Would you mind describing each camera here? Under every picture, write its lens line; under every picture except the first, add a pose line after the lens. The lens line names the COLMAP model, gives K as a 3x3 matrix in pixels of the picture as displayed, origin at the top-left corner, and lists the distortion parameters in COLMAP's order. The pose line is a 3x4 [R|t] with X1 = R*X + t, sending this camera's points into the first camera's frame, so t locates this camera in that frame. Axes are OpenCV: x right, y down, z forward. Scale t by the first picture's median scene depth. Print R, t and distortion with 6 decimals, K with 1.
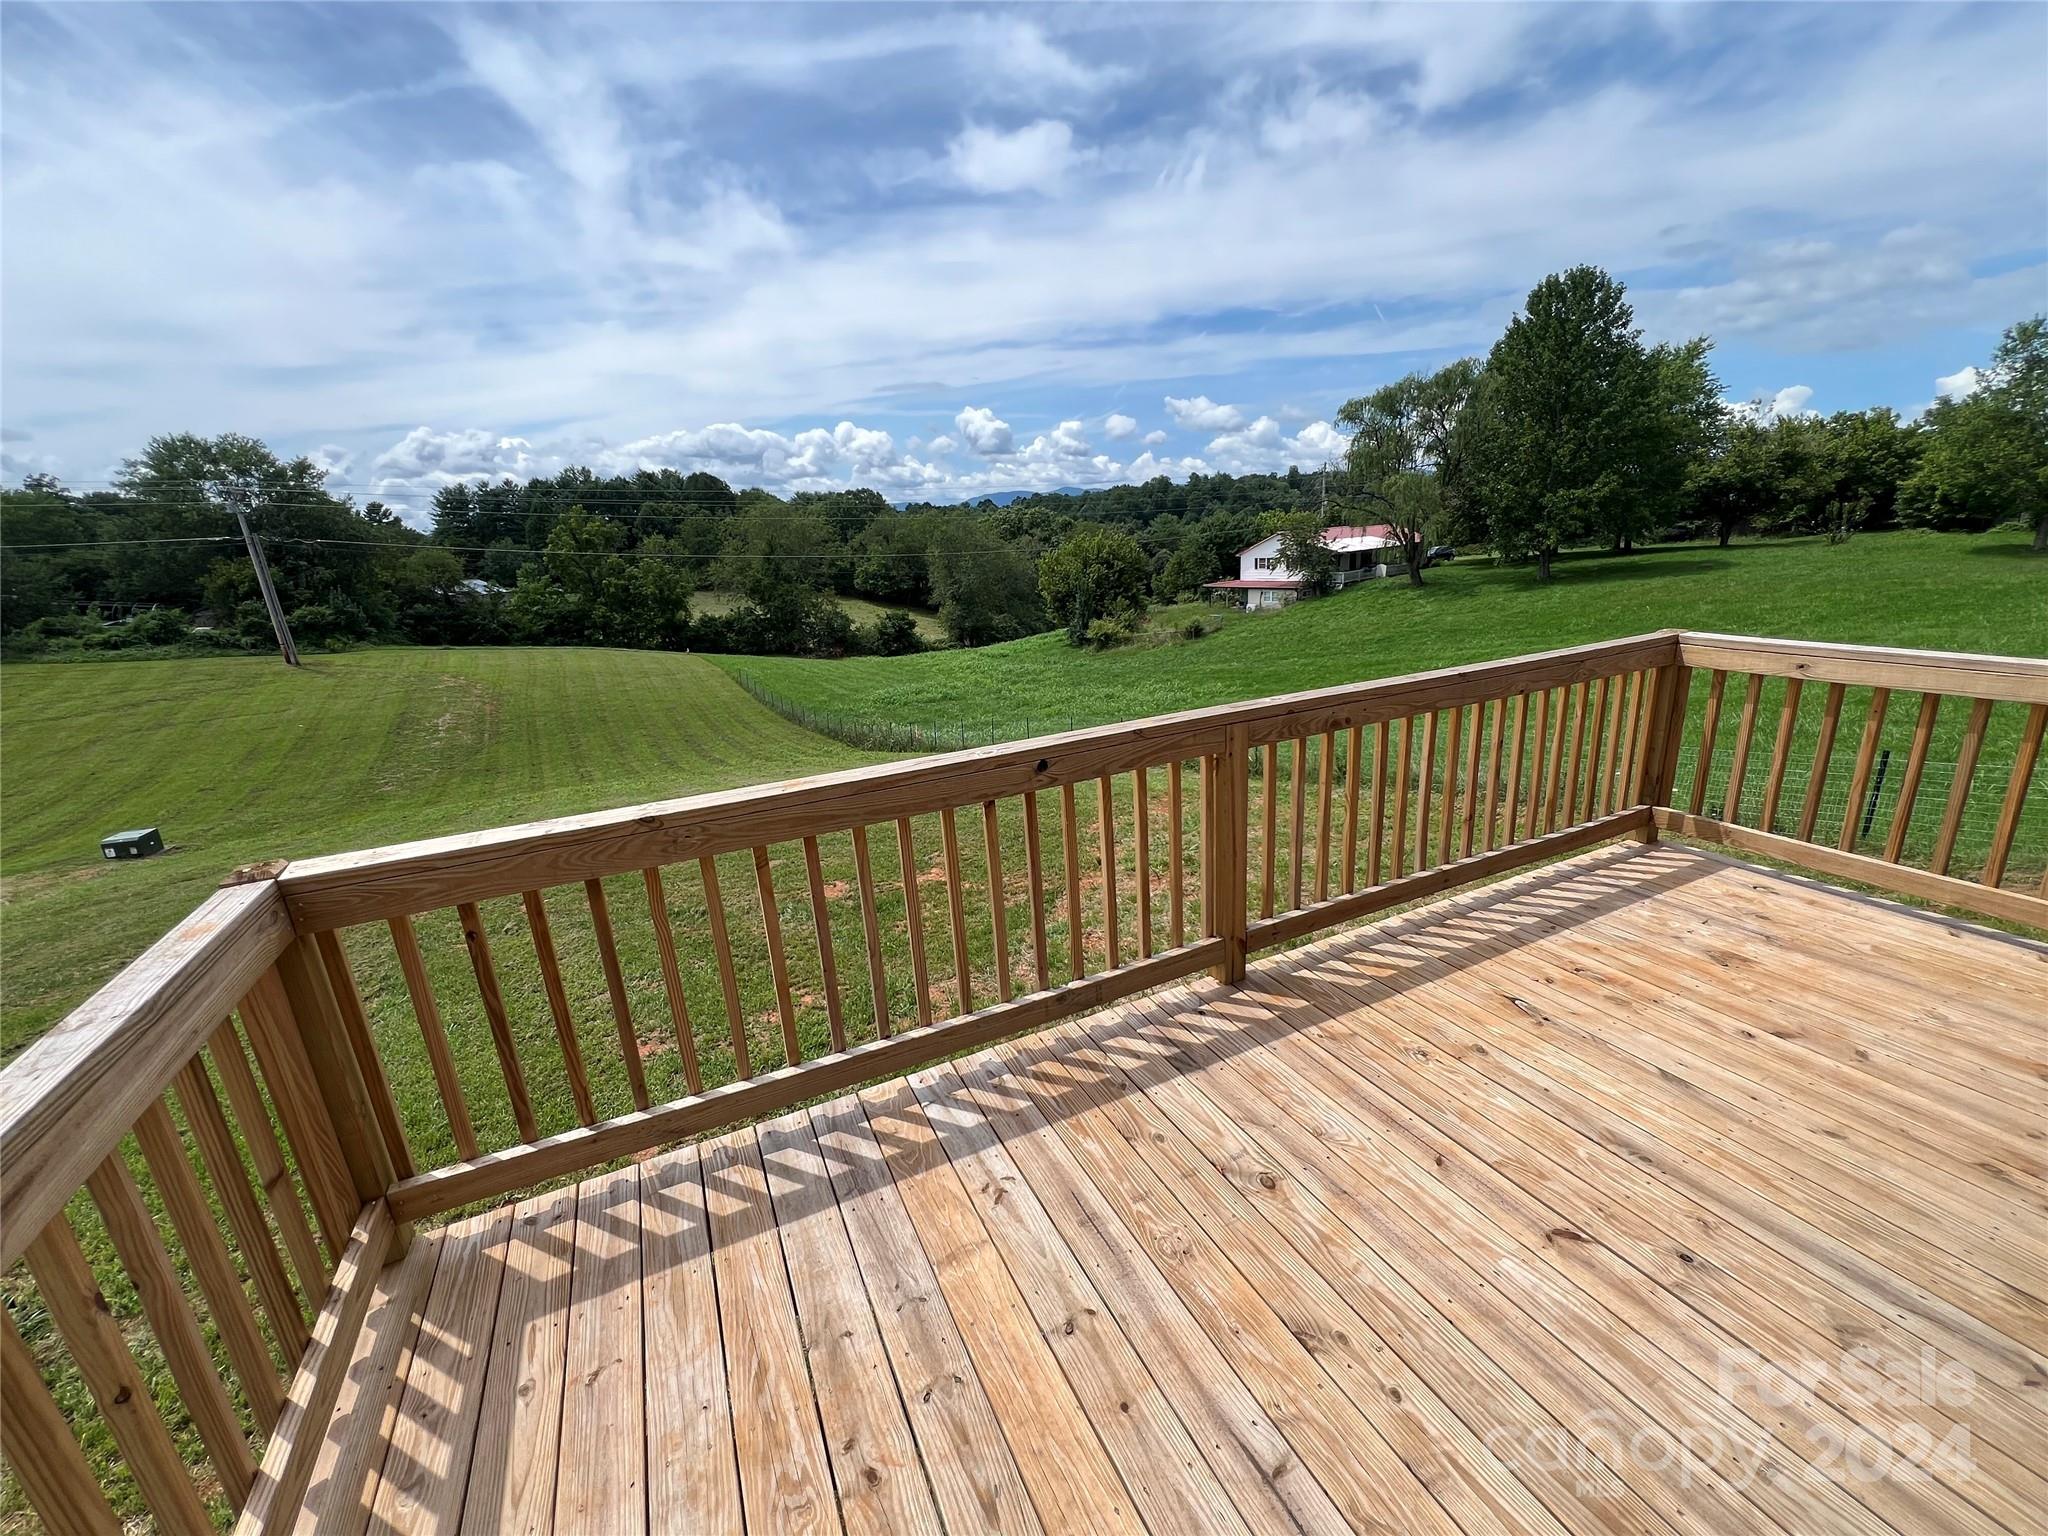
lens RADIAL K [[821.8, 0, 1022.1], [0, 821.8, 770.4], [0, 0, 1]] dist [-0.000785, 0.000581]
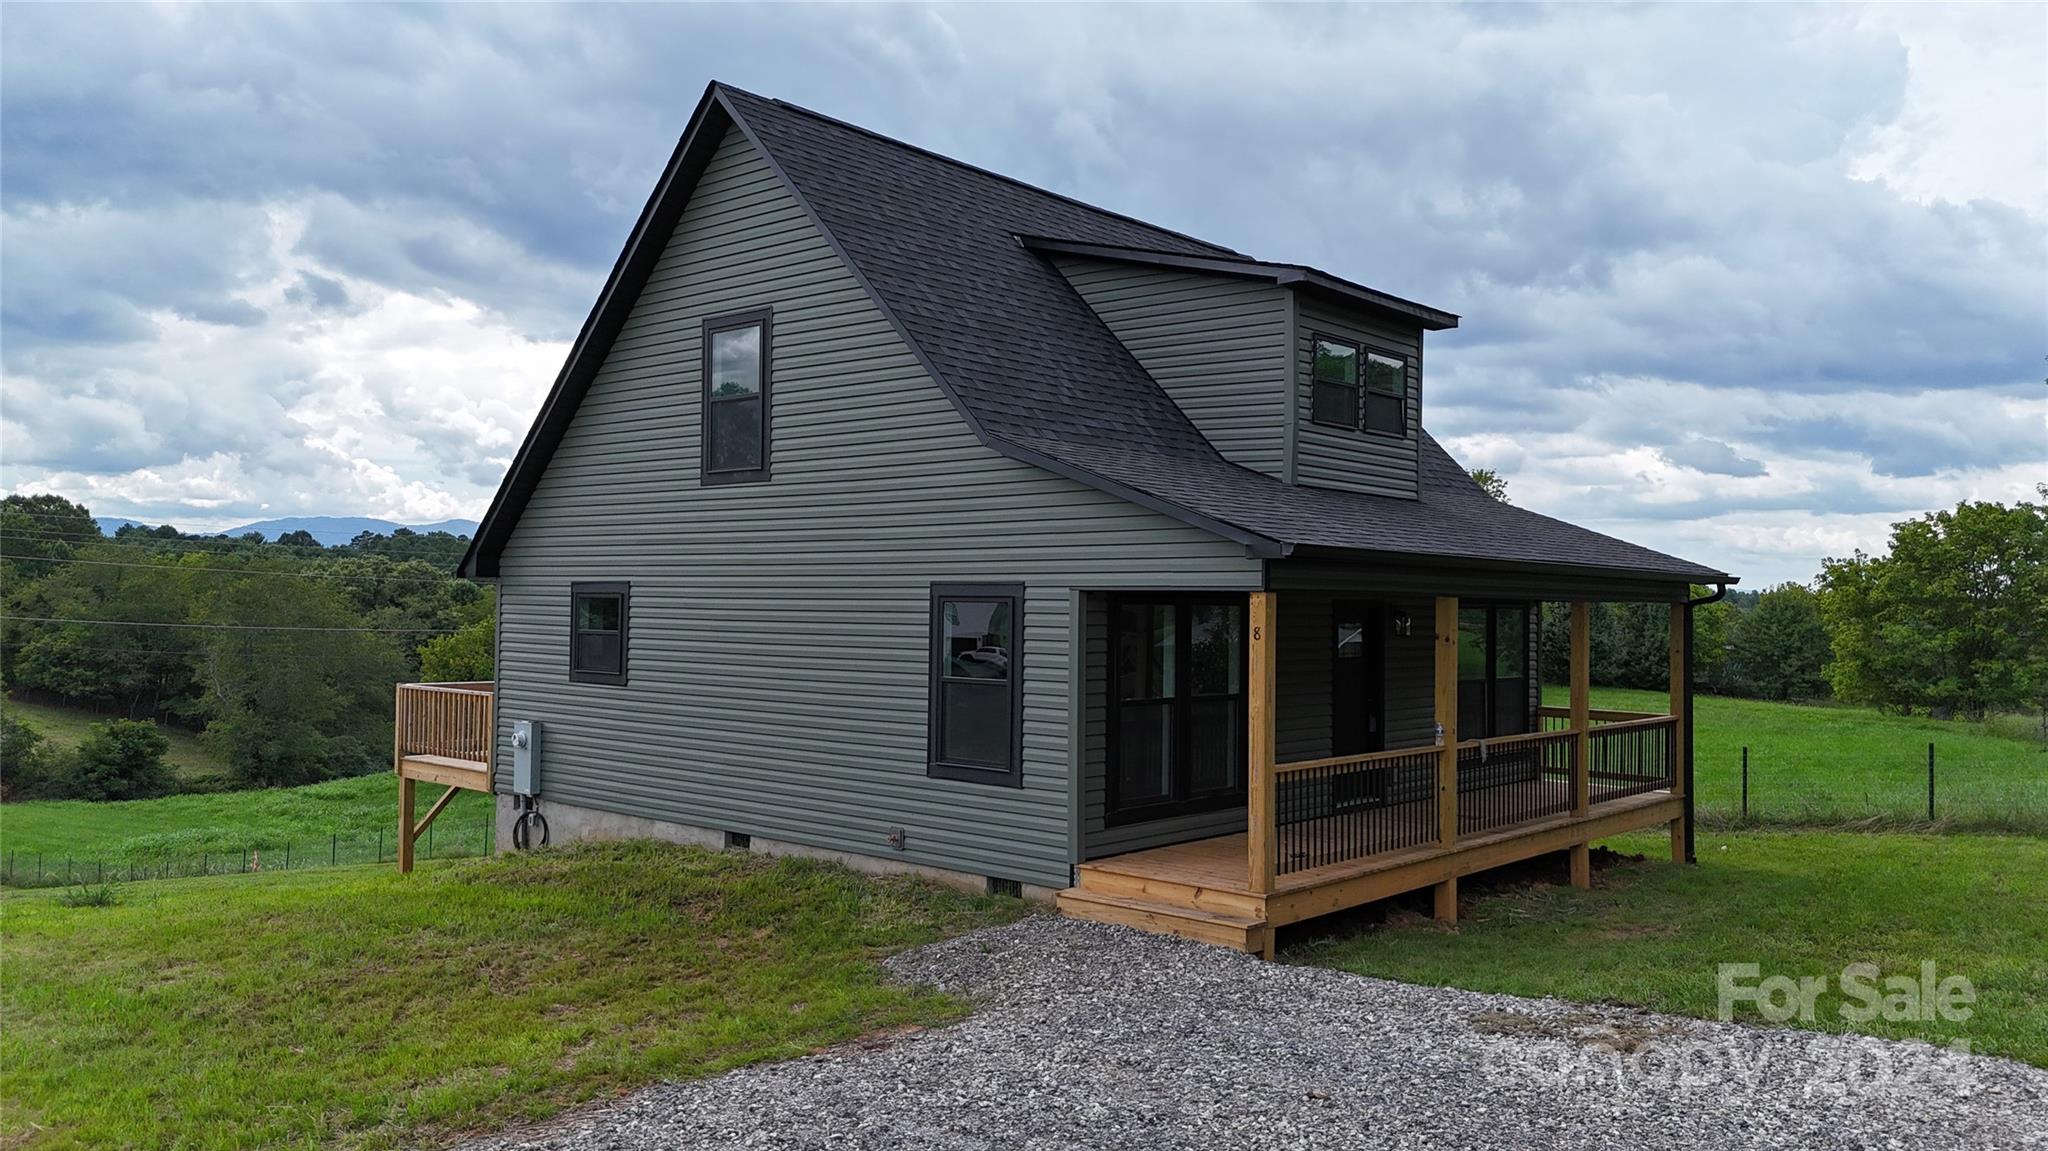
lens RADIAL K [[1546.6, 0, 1022.9], [0, 1546.6, 577.9], [0, 0, 1]] dist [-0.008562, -0.002127]
pose [[0.916653, 0.073454, 0.392876, -0.015964], [0.048802, 0.955043, -0.292424, 0.039923], [-0.396693, 0.287224, 0.871858, -0.147916]]
